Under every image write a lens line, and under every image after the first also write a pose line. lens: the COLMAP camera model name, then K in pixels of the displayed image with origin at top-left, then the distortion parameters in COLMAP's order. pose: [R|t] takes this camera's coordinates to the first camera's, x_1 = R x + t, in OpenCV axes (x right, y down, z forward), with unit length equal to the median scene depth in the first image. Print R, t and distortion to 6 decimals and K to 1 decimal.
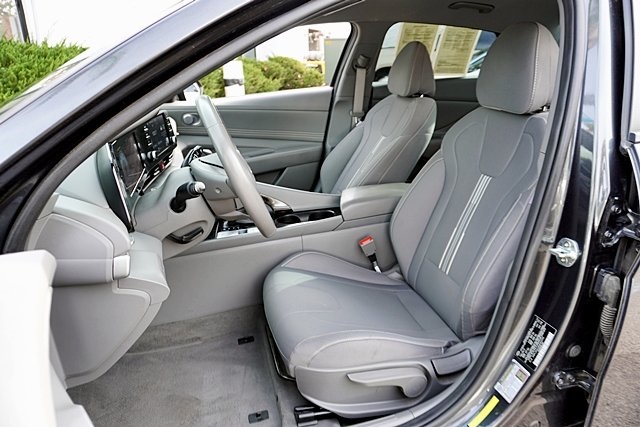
lens RADIAL K [[430.6, 0, 317.2], [0, 430.6, 215.0], [0, 0, 1]] dist [-0.040930, 0.032822]
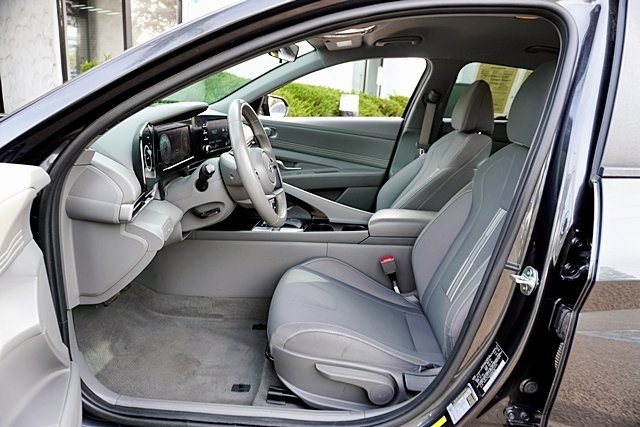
lens RADIAL K [[430.6, 0, 317.0], [0, 430.6, 212.7], [0, 0, 1]] dist [-0.040930, 0.032822]
pose [[0.954873, 0.155183, -0.253250, 0.243762], [-0.176803, 0.982109, -0.064827, 0.059369], [0.238659, 0.106677, 0.965226, -0.065255]]
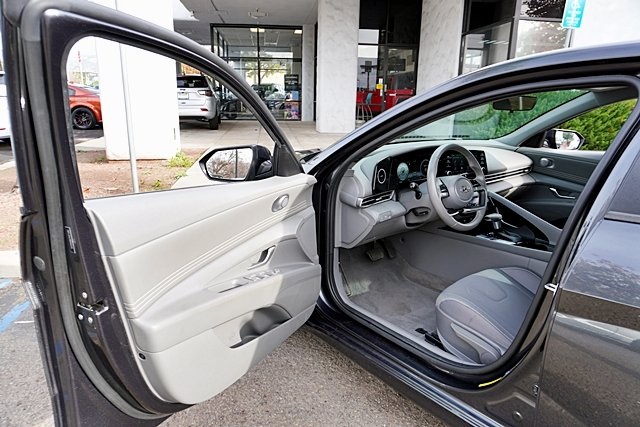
lens RADIAL K [[430.6, 0, 320.5], [0, 430.6, 210.6], [0, 0, 1]] dist [-0.040930, 0.032822]
pose [[0.401130, 0.262108, -0.877721, 0.985496], [-0.332077, 0.934618, 0.127335, -0.047305], [0.853709, 0.240393, 0.461943, -0.210988]]
